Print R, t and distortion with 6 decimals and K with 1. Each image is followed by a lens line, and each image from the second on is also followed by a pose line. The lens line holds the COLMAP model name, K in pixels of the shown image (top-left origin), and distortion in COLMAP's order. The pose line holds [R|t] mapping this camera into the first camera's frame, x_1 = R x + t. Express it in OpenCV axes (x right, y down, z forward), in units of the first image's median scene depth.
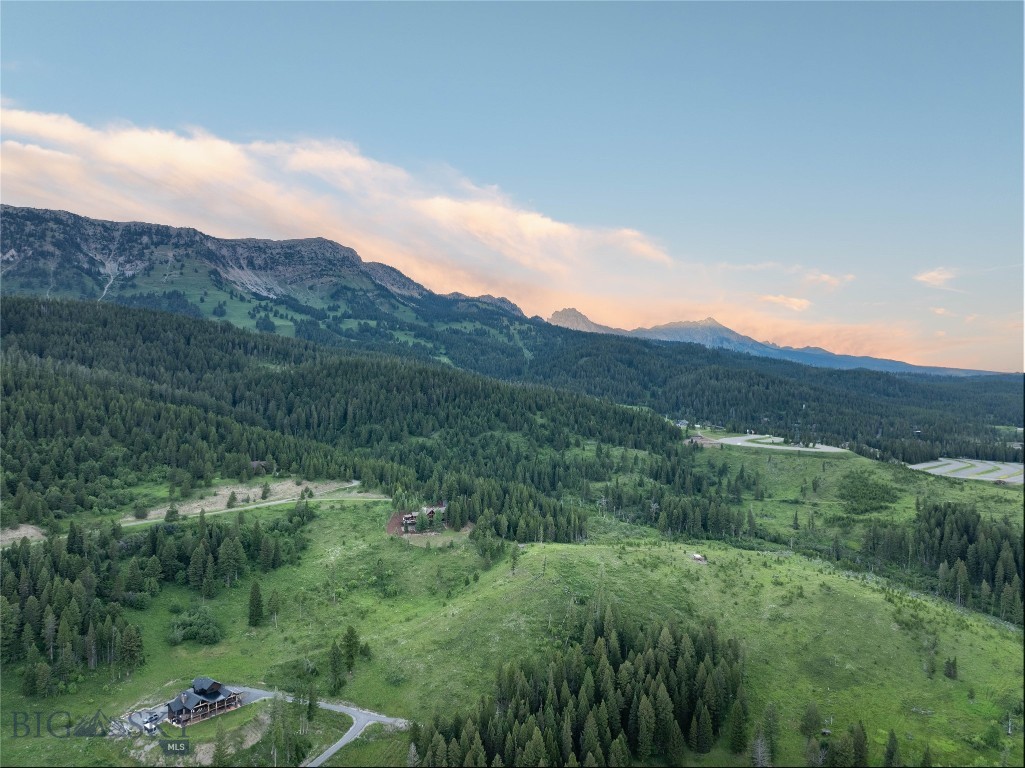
lens RADIAL K [[716.0, 0, 519.2], [0, 716.0, 378.3], [0, 0, 1]] dist [-0.043863, 0.000845]
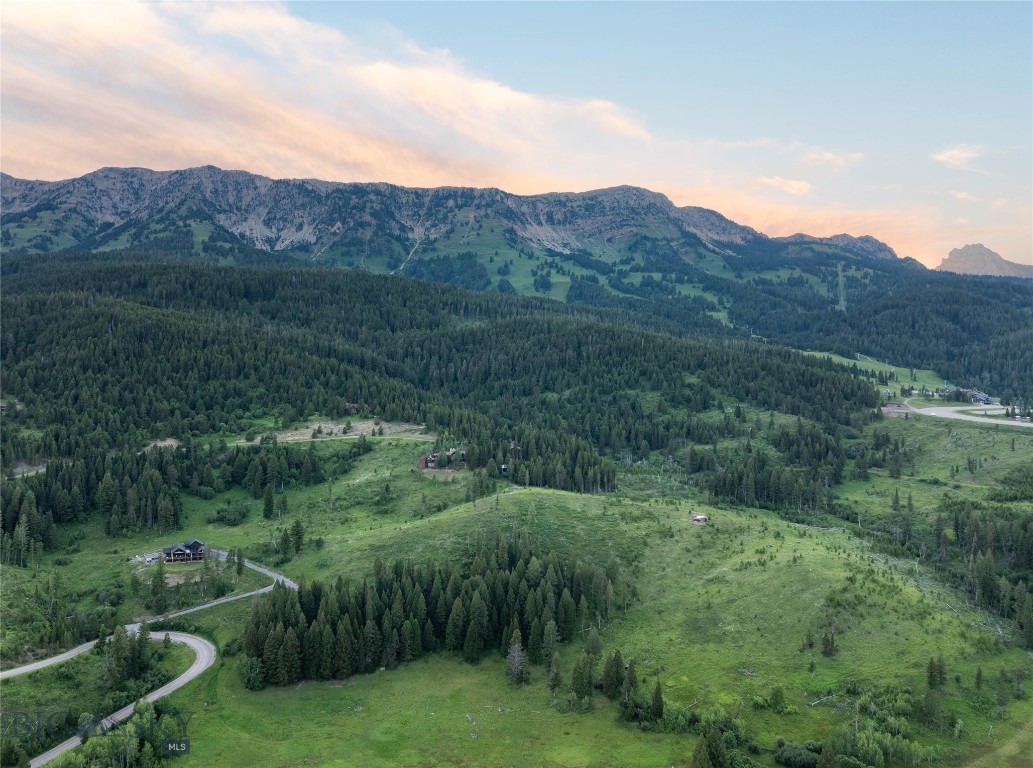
lens RADIAL K [[800.2, 0, 494.6], [0, 800.2, 383.0], [0, 0, 1]] dist [-0.030510, -0.004894]
pose [[0.876087, 0.025730, -0.481466, 0.110789], [0.002995, 0.998265, 0.058799, 0.000014], [0.482144, -0.052955, 0.874490, -0.018336]]
